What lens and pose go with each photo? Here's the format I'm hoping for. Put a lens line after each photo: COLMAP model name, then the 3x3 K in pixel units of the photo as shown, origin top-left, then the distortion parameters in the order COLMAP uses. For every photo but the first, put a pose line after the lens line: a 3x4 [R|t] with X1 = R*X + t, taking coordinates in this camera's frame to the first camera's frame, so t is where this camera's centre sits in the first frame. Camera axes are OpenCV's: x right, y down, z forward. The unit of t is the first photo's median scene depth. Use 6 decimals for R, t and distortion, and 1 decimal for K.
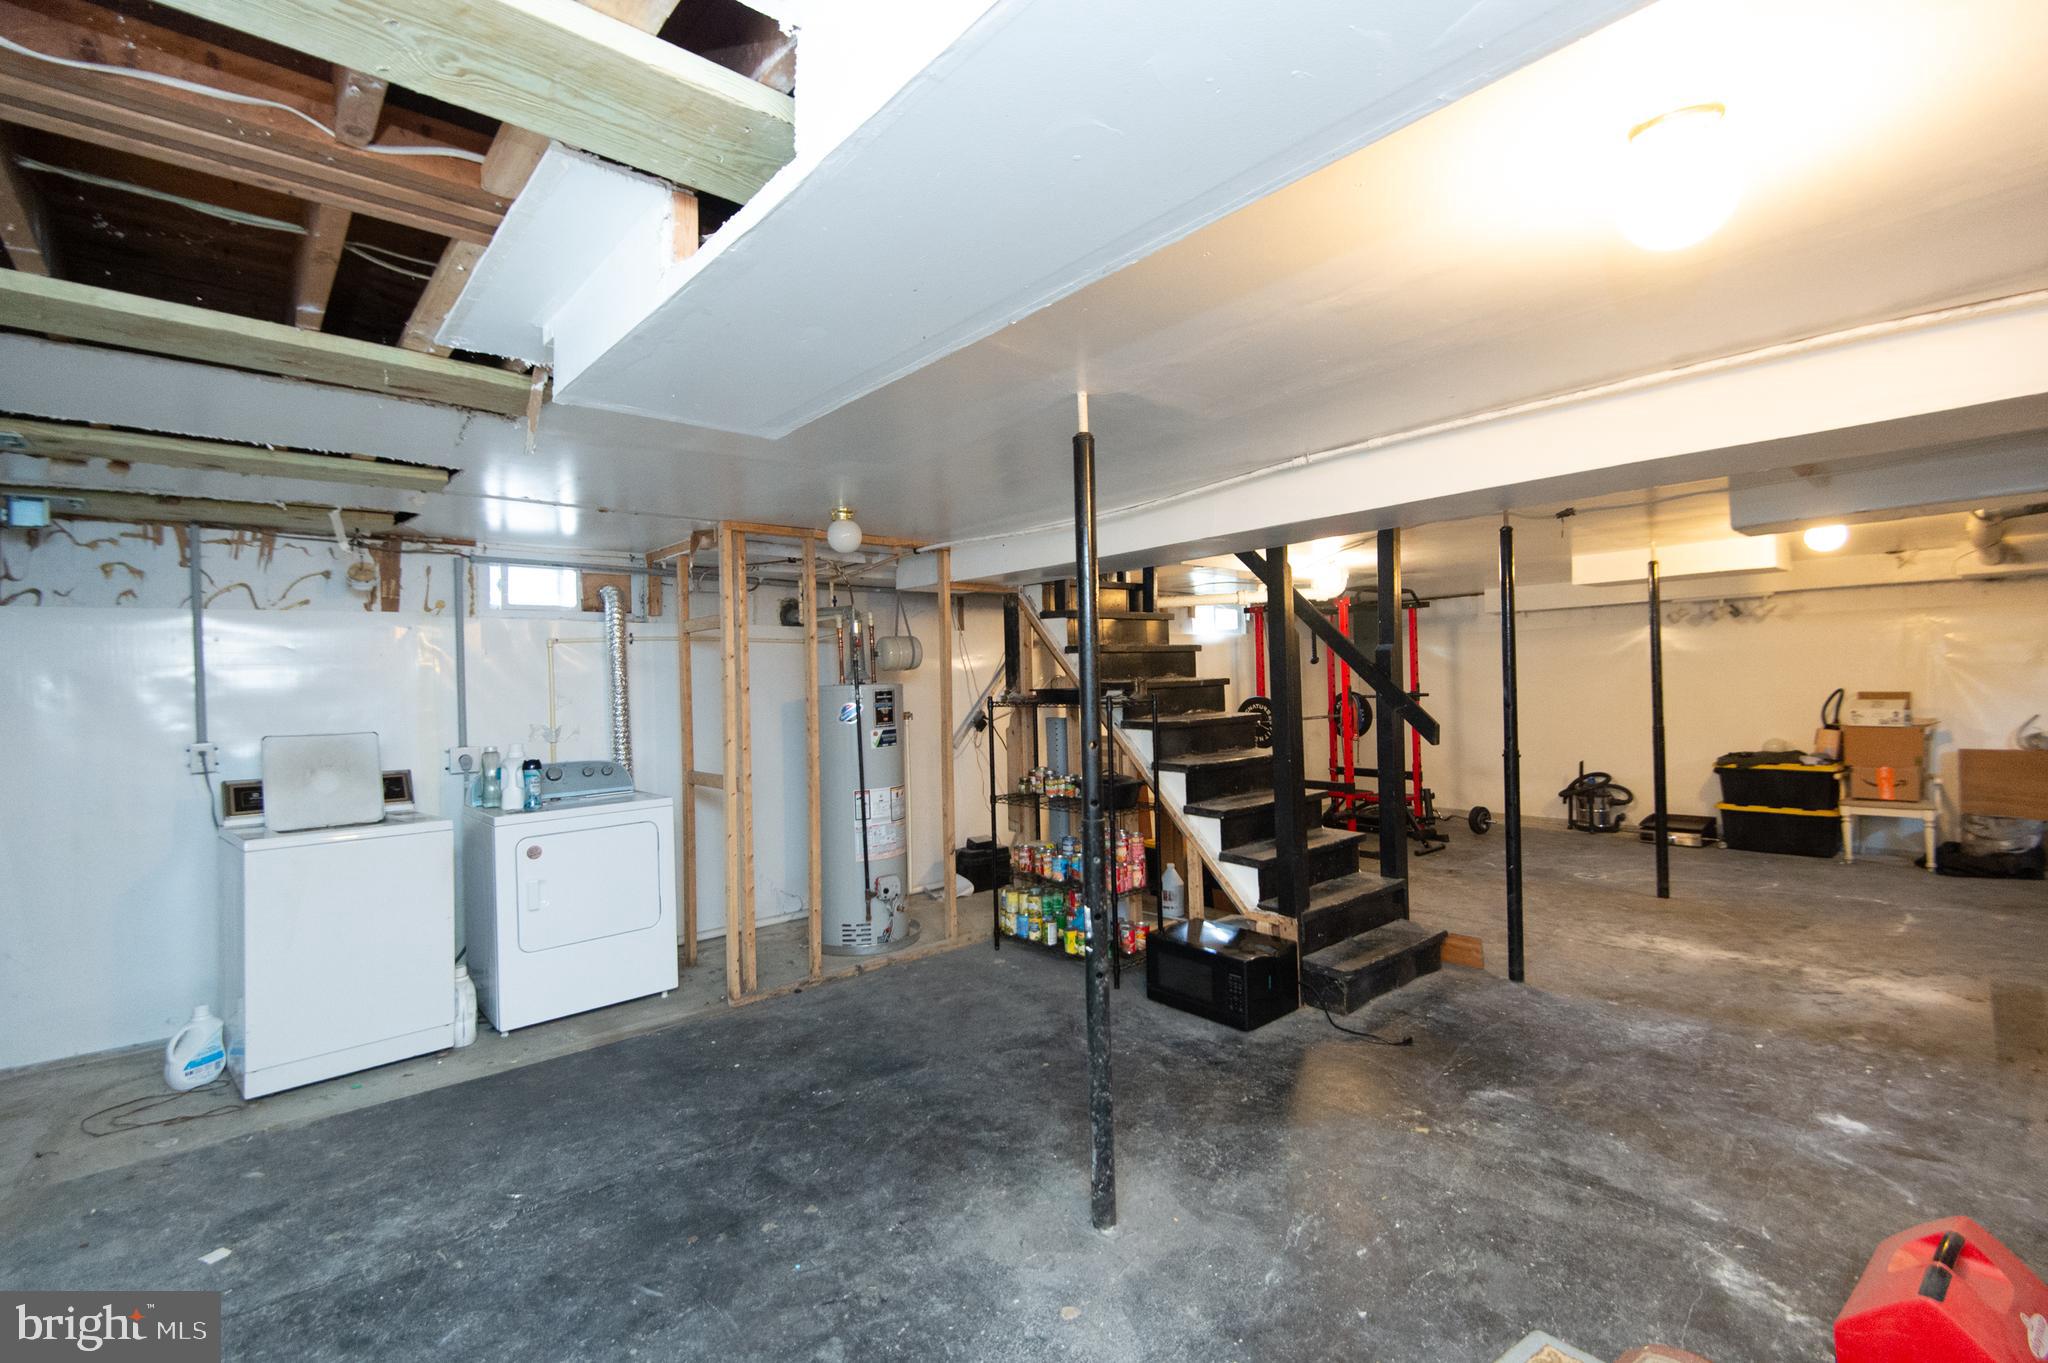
lens RADIAL K [[900.8, 0, 1016.0], [0, 900.8, 685.5], [0, 0, 1]] dist [0.020198, -0.009280]
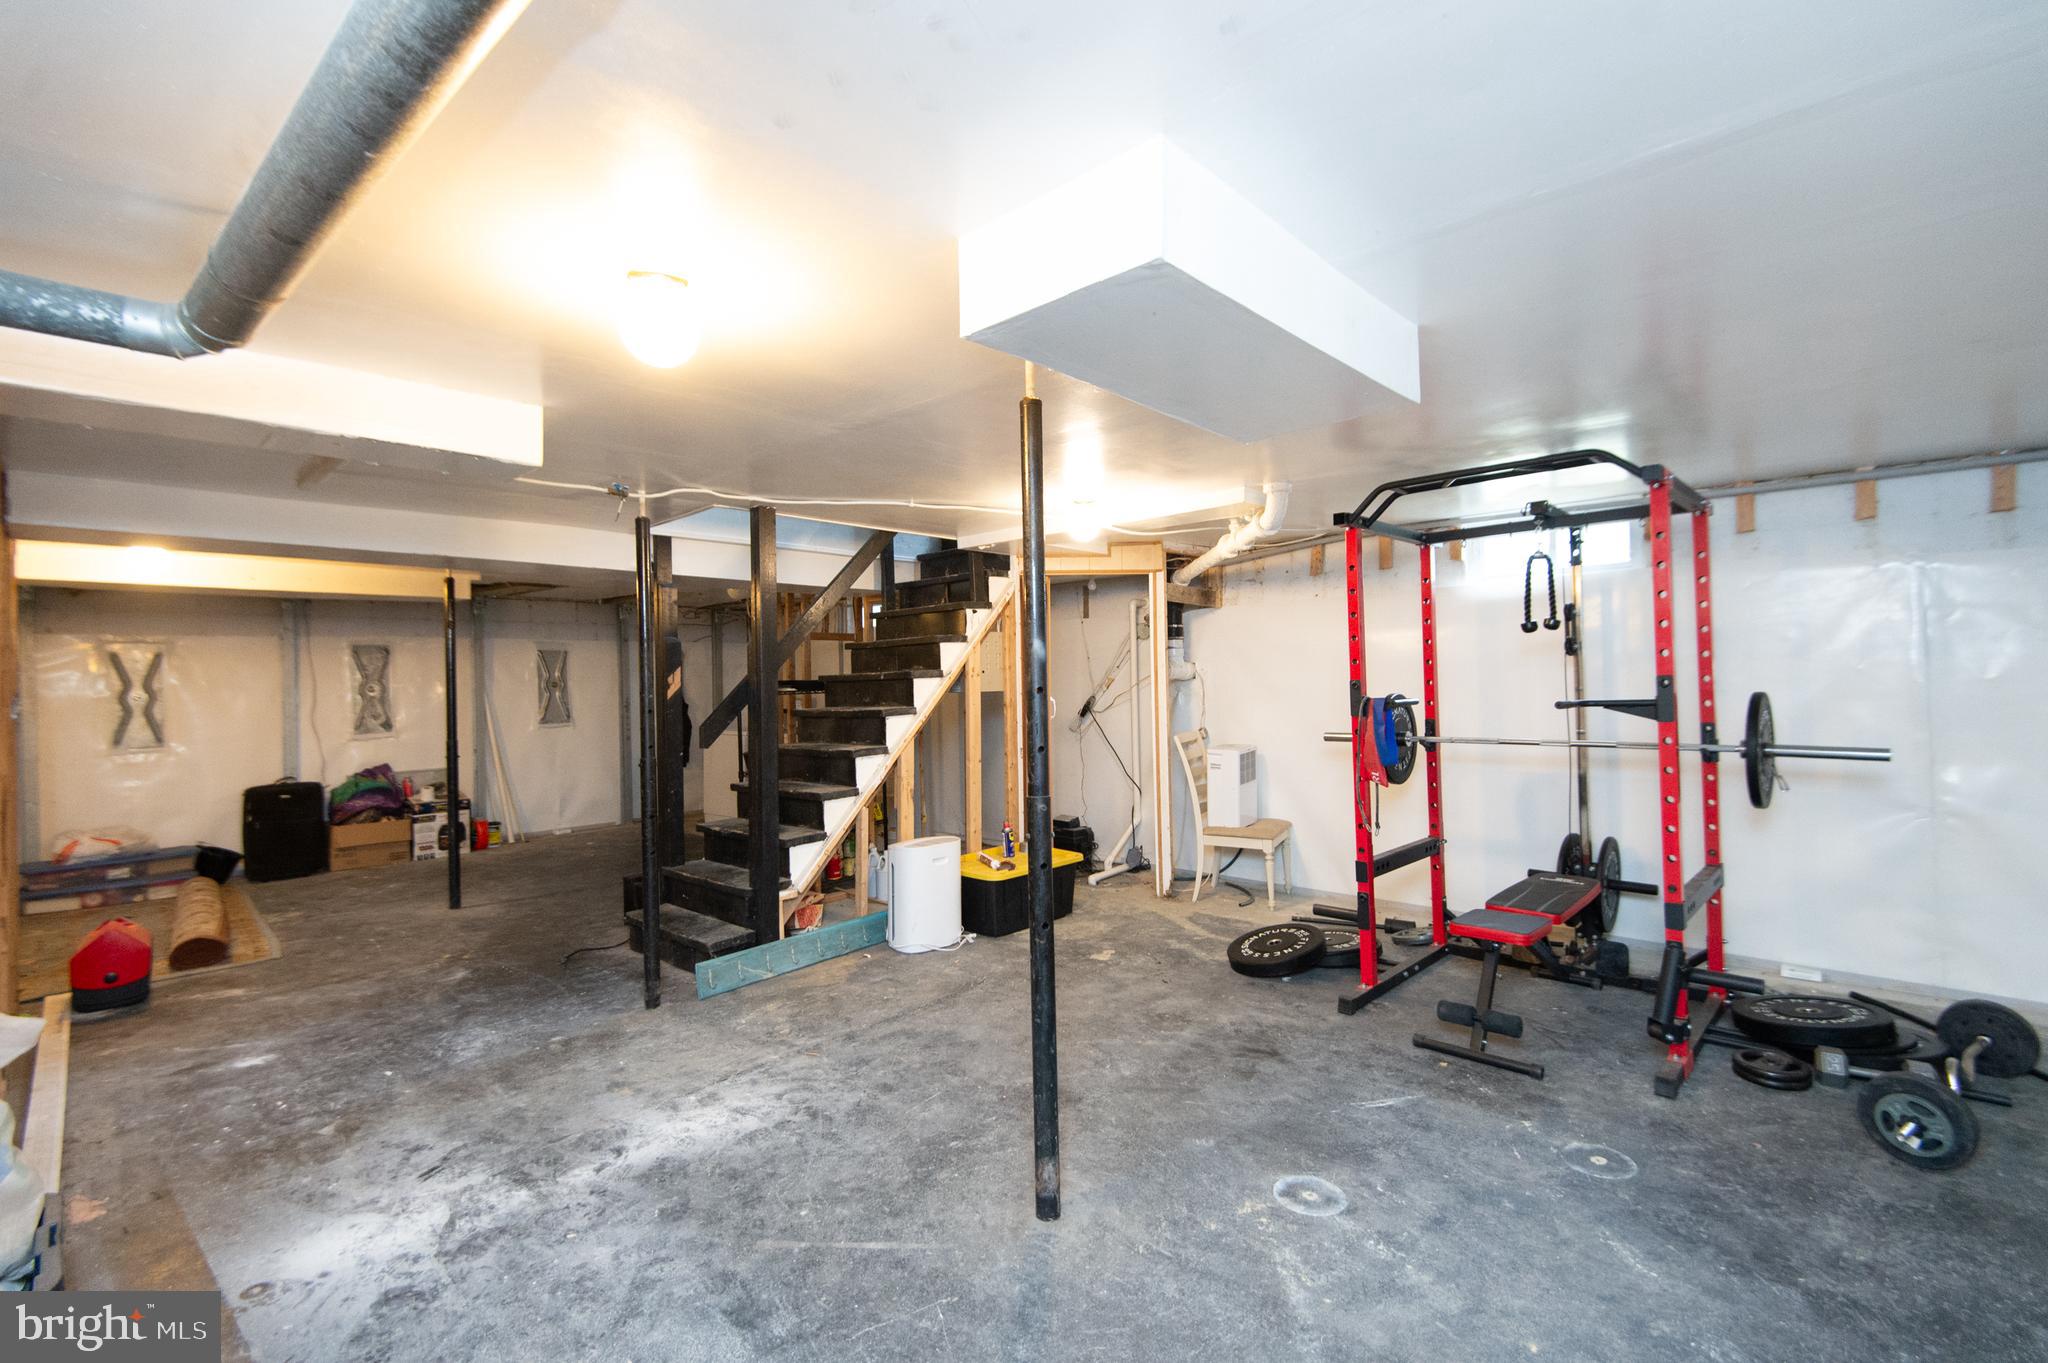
lens RADIAL K [[900.8, 0, 1016.8], [0, 900.8, 687.4], [0, 0, 1]] dist [0.020198, -0.009280]
pose [[0.100877, 0.032411, -0.994371, 1.713872], [0.028041, 0.998980, 0.035406, -0.018512], [0.994504, -0.031455, 0.099865, 1.484821]]
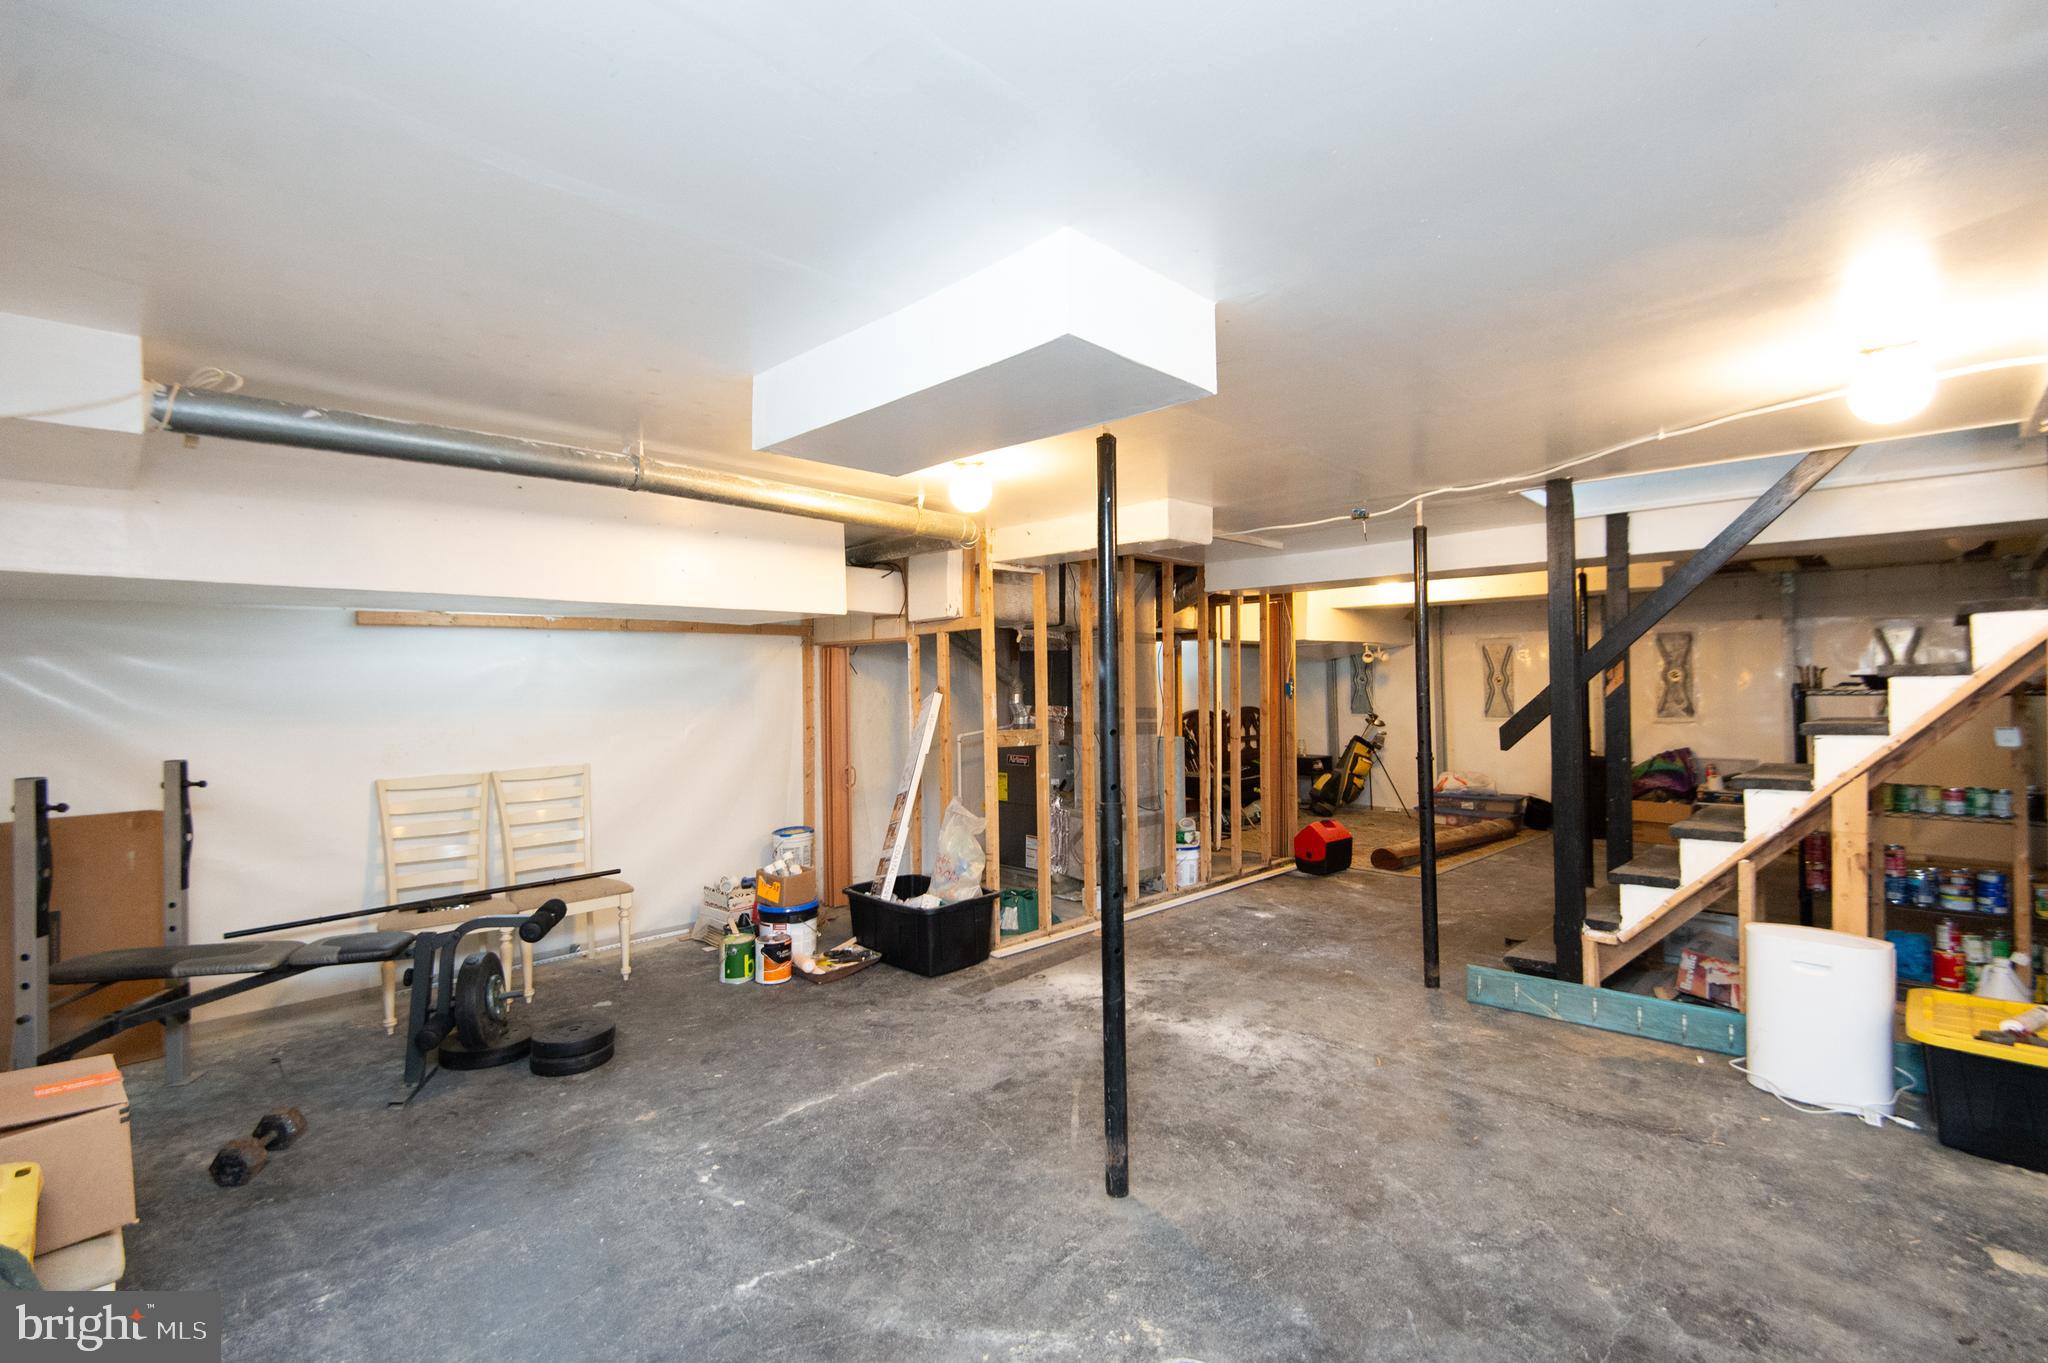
lens RADIAL K [[900.8, 0, 1025.3], [0, 900.8, 675.9], [0, 0, 1]] dist [0.020198, -0.009280]
pose [[-0.994663, 0.035020, -0.097053, 1.229979], [0.036419, 0.999256, -0.012679, -0.007607], [0.096537, -0.016146, -0.995198, 2.217707]]
